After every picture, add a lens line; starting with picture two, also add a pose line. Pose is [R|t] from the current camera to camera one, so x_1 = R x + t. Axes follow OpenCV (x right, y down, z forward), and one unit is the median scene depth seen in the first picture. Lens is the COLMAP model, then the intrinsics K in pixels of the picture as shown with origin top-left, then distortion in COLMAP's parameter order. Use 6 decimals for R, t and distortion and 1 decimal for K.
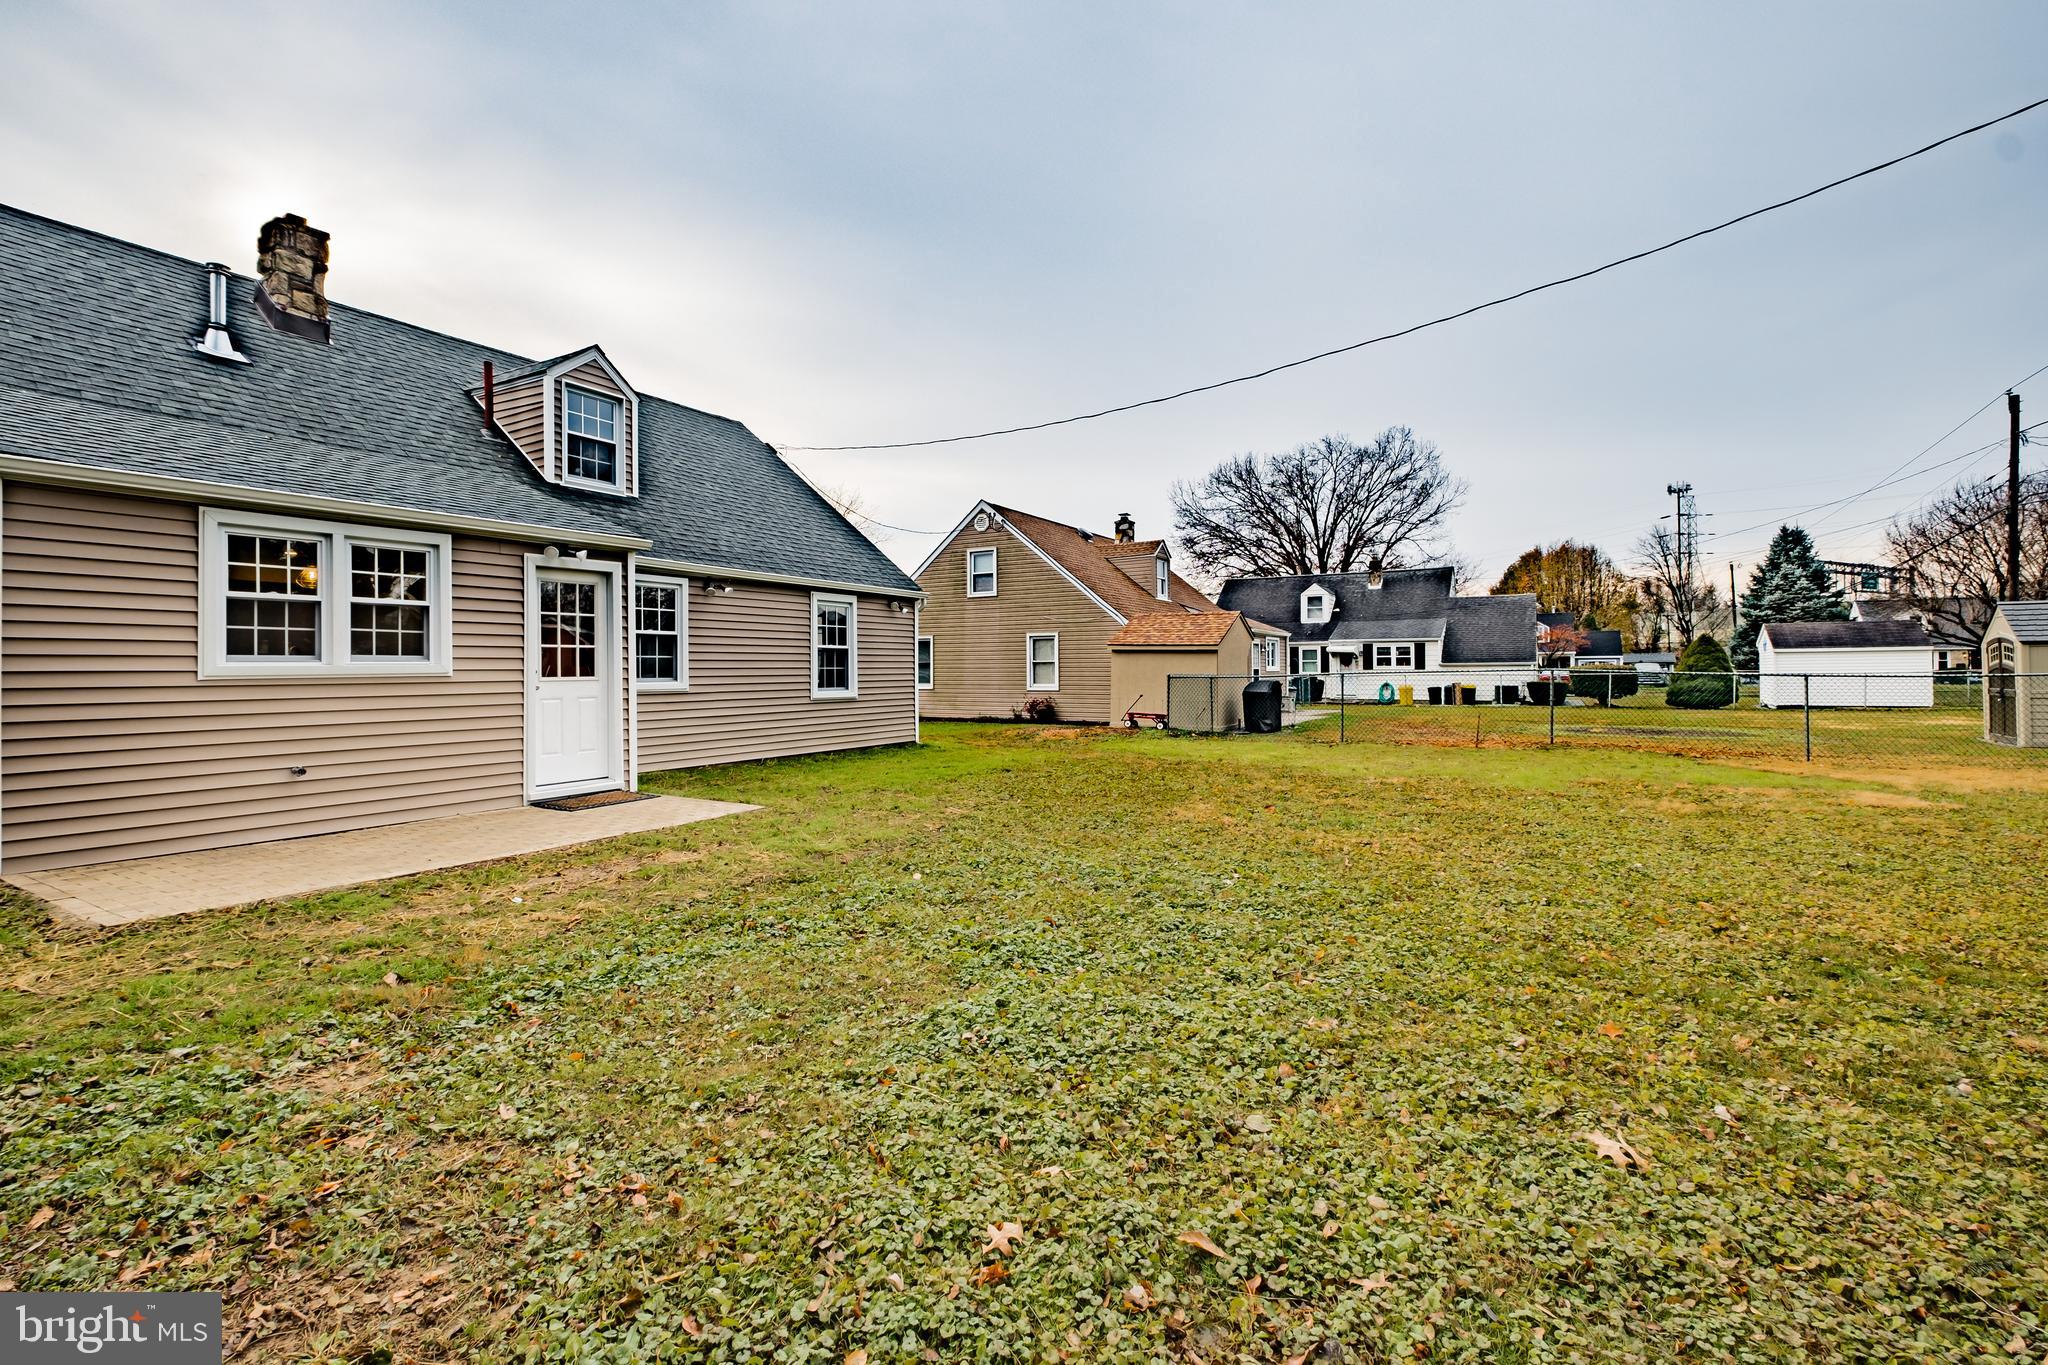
lens RADIAL K [[903.3, 0, 1024.0], [0, 903.3, 682.5], [0, 0, 1]] dist [0.002163, -0.007303]
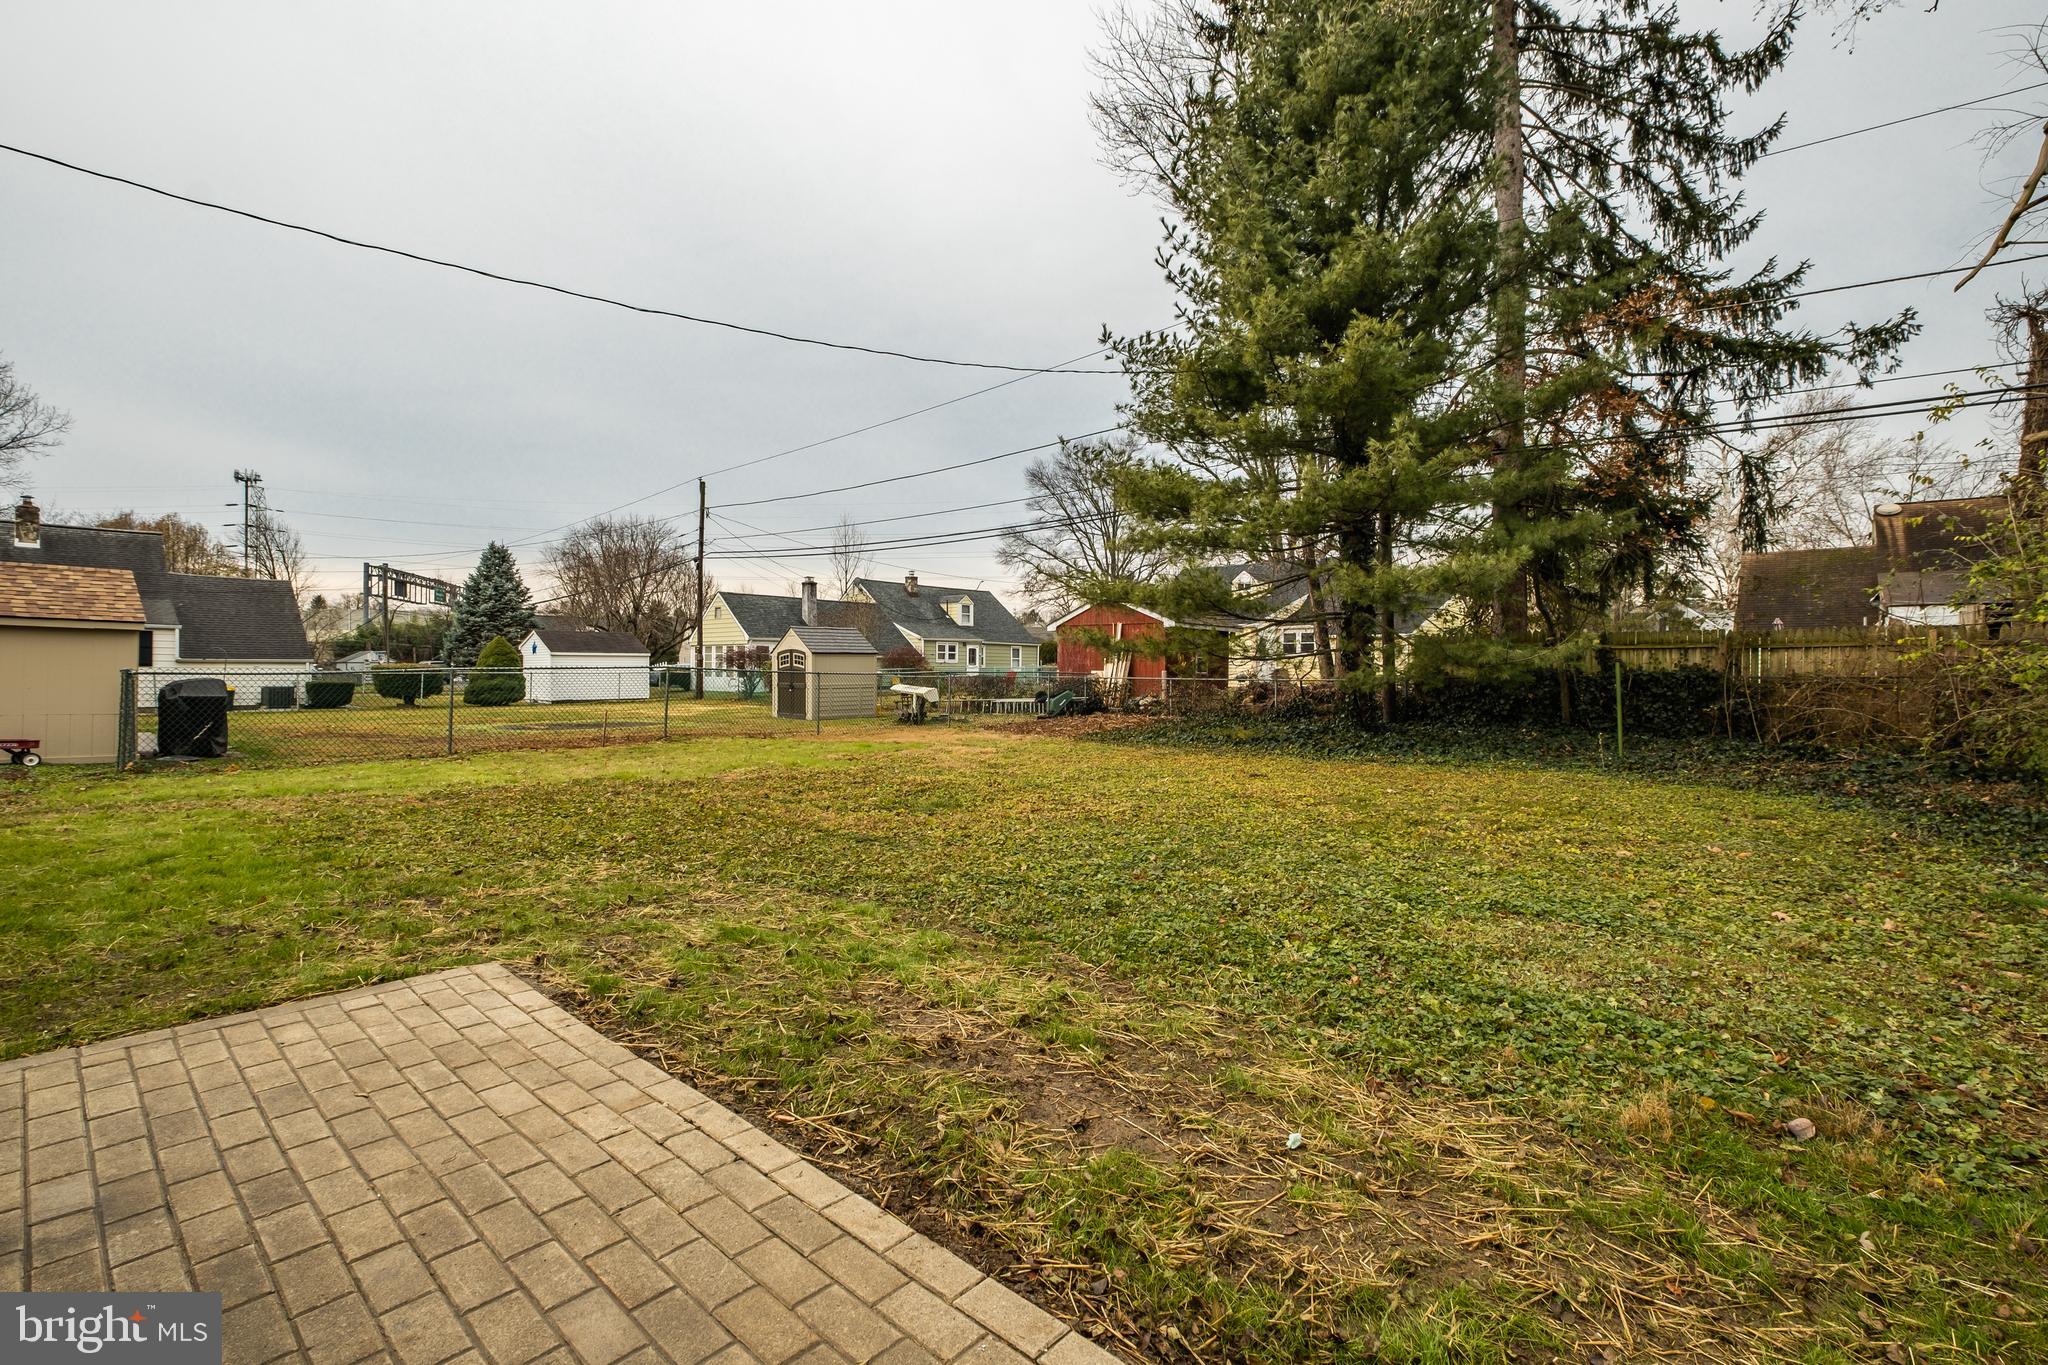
lens RADIAL K [[903.3, 0, 1024.0], [0, 903.3, 682.5], [0, 0, 1]] dist [0.002163, -0.007303]
pose [[0.169388, -0.009018, 0.985508, -0.205060], [0.009279, 0.999928, 0.007555, -0.000661], [-0.985506, 0.007865, 0.169460, 0.192266]]
